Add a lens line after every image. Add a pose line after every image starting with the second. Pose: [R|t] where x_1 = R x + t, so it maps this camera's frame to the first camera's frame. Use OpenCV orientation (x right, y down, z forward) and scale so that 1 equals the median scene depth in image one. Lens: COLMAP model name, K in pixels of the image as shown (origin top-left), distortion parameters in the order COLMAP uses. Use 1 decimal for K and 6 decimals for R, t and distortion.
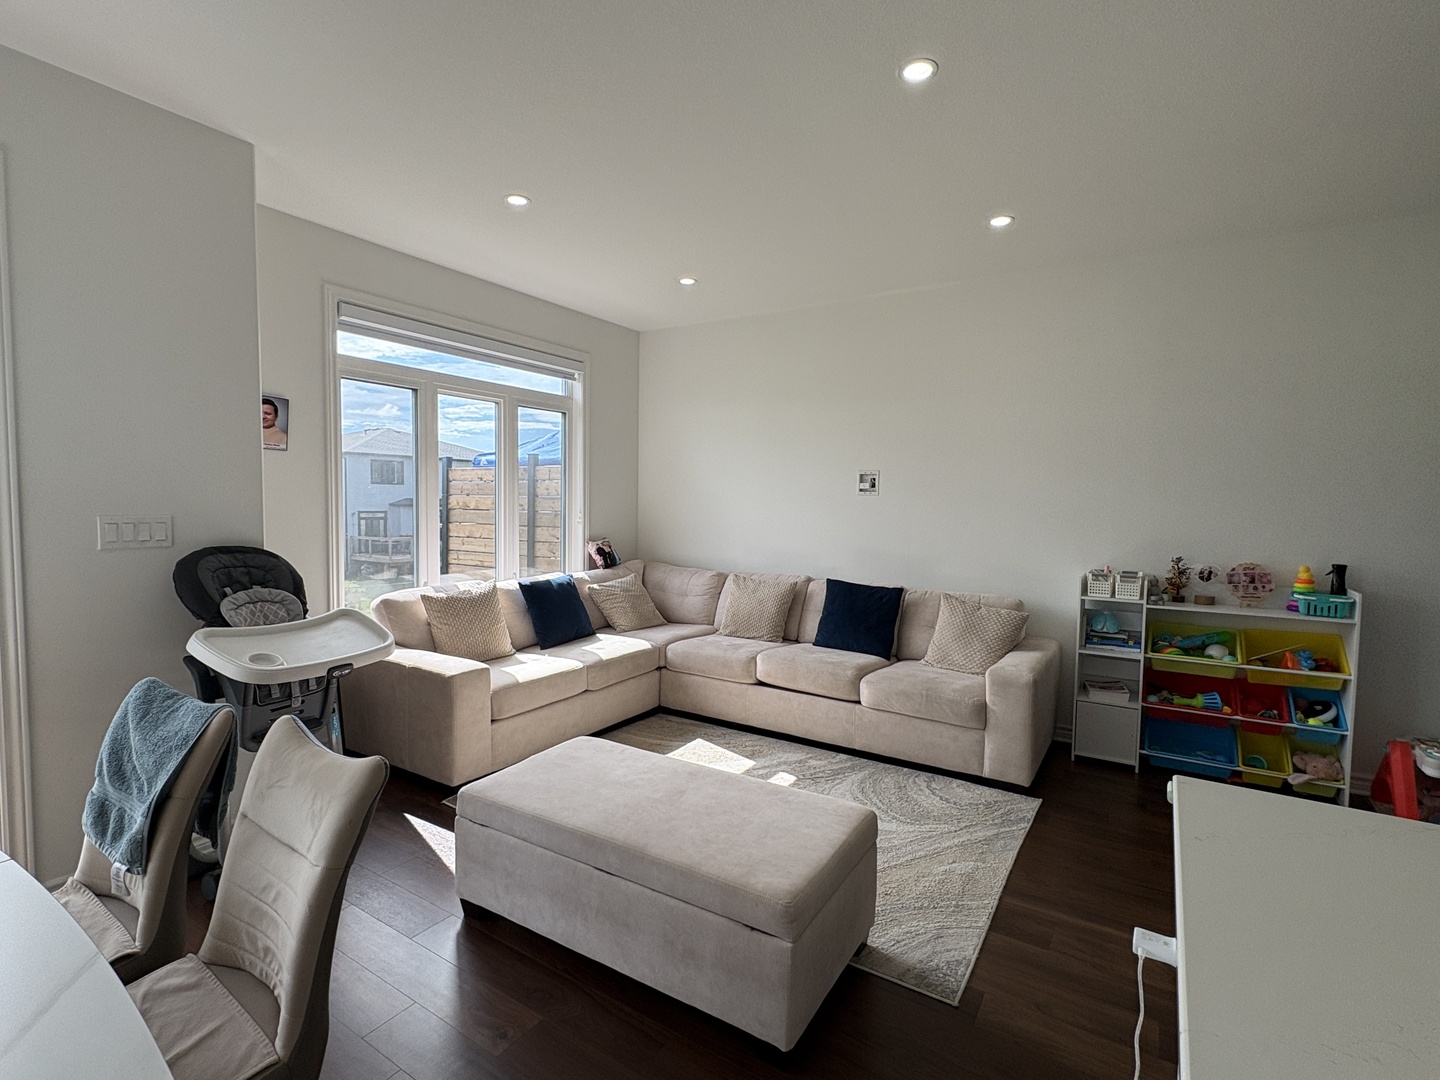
lens RADIAL K [[690.1, 0, 715.6], [0, 690.1, 538.5], [0, 0, 1]] dist [0.003435, -0.000572]
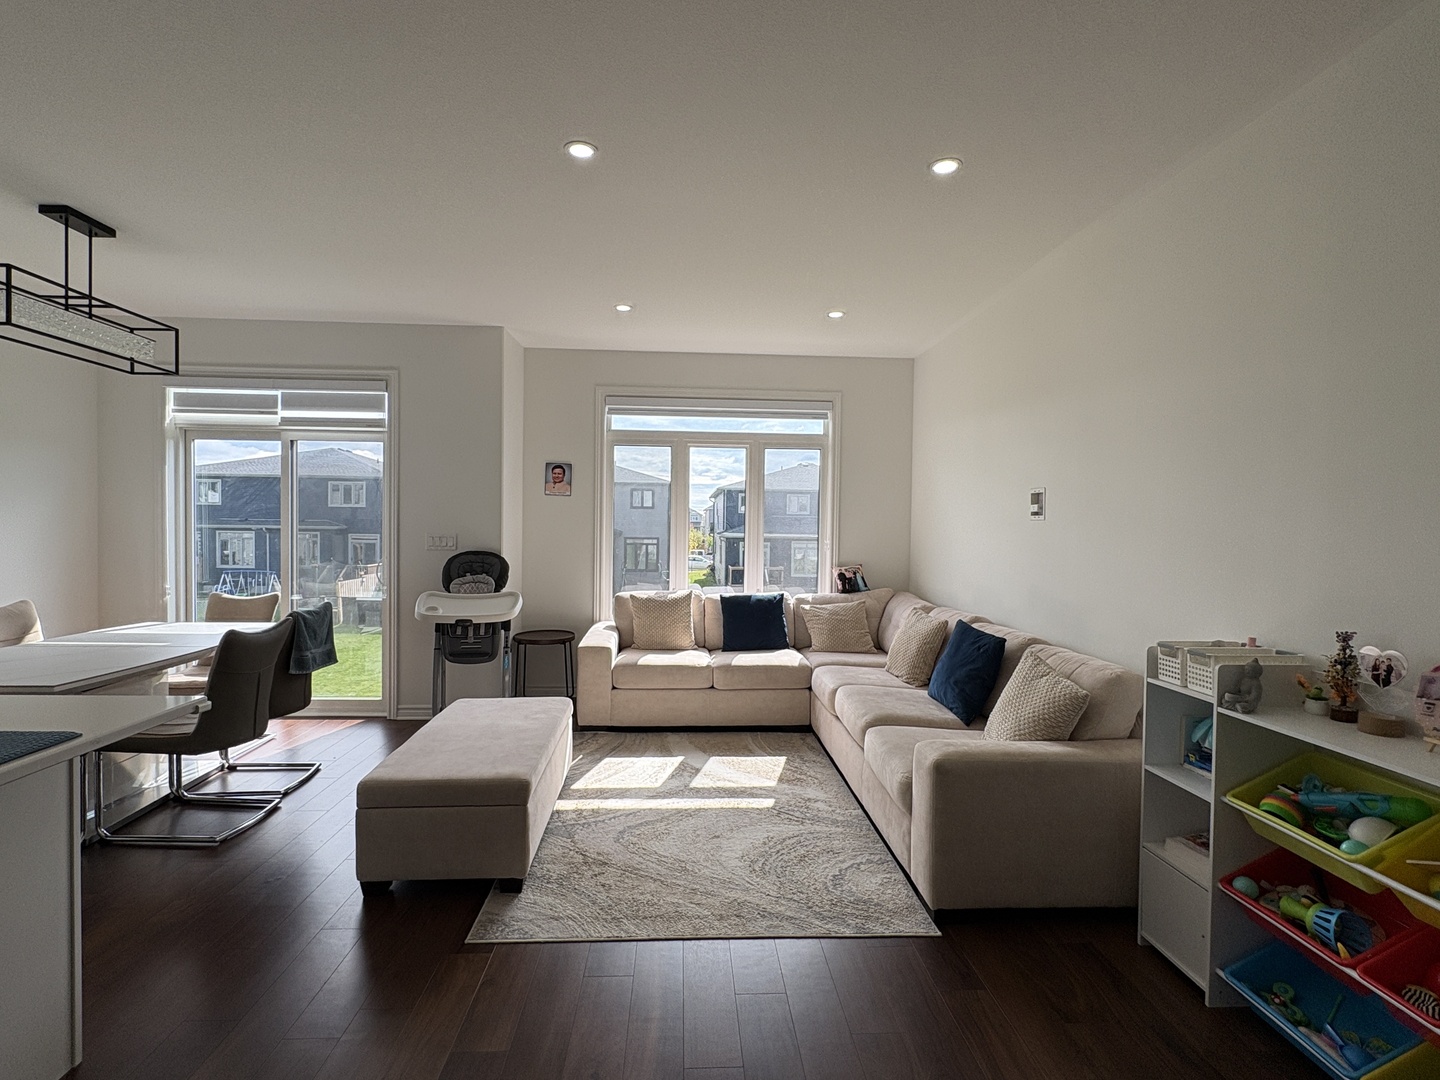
lens RADIAL K [[690.1, 0, 718.3], [0, 690.1, 540.8], [0, 0, 1]] dist [0.003435, -0.000572]
pose [[0.586301, 0.012609, -0.809995, 0.872778], [-0.050508, 0.998503, -0.021016, -0.007148], [0.808517, 0.053233, 0.586060, 0.344775]]
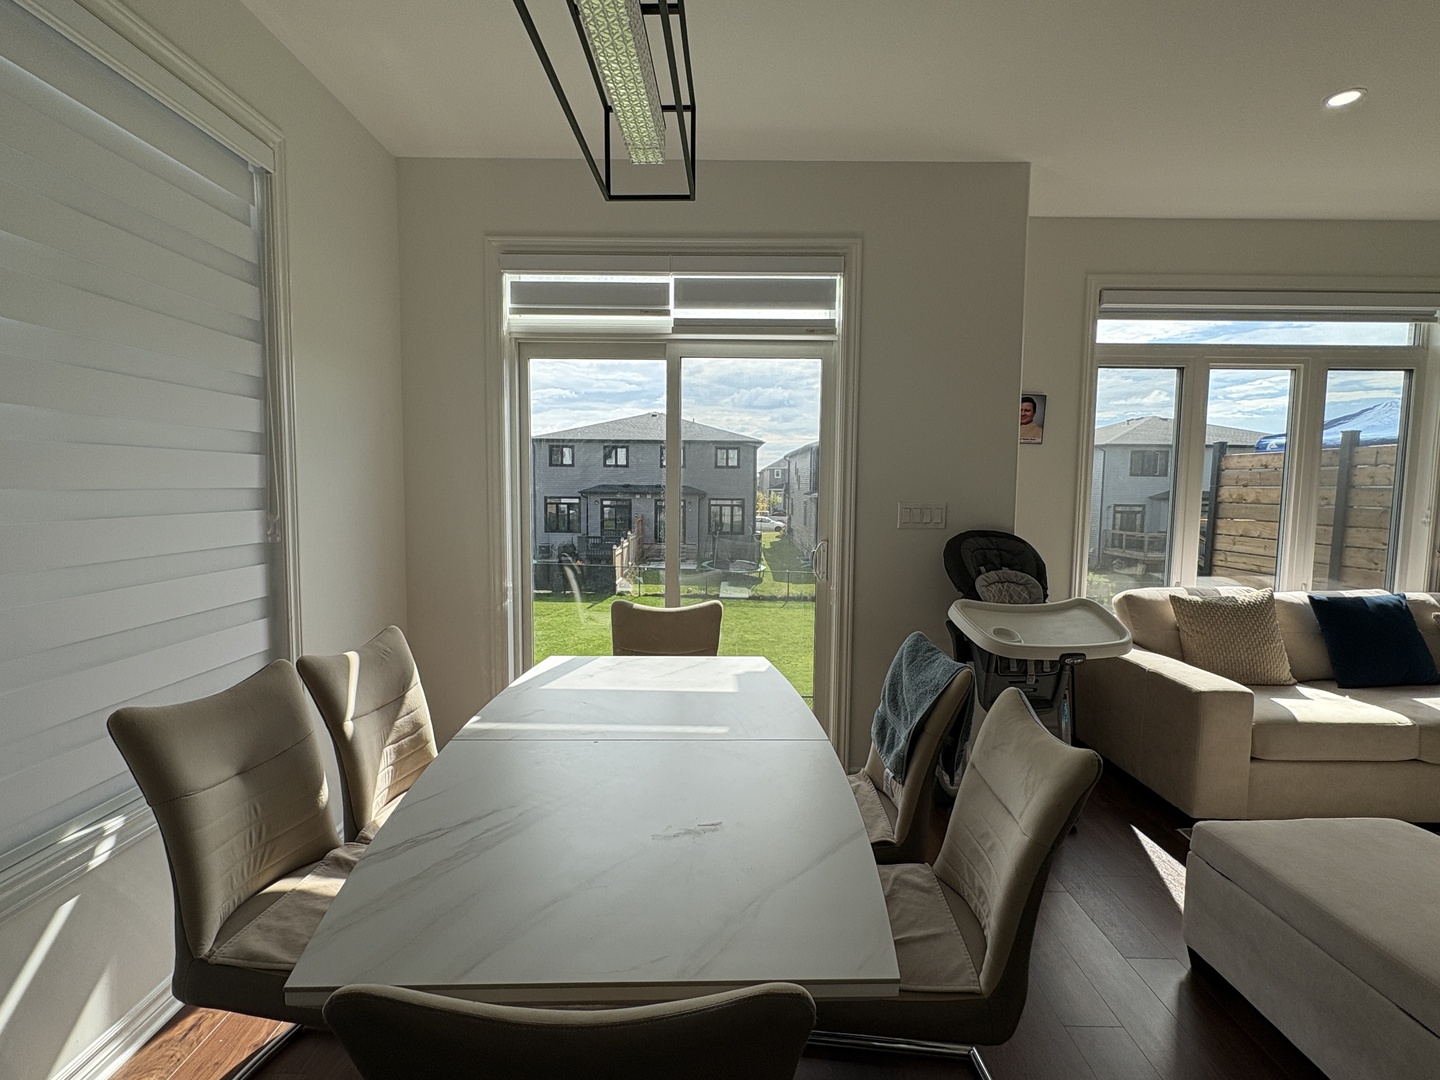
lens RADIAL K [[690.1, 0, 719.1], [0, 690.1, 537.8], [0, 0, 1]] dist [0.003435, -0.000572]
pose [[0.540621, 0.056242, -0.839384, 0.009781], [-0.049388, 0.998164, 0.035072, 0.003824], [0.839815, 0.022495, 0.542406, 0.011939]]
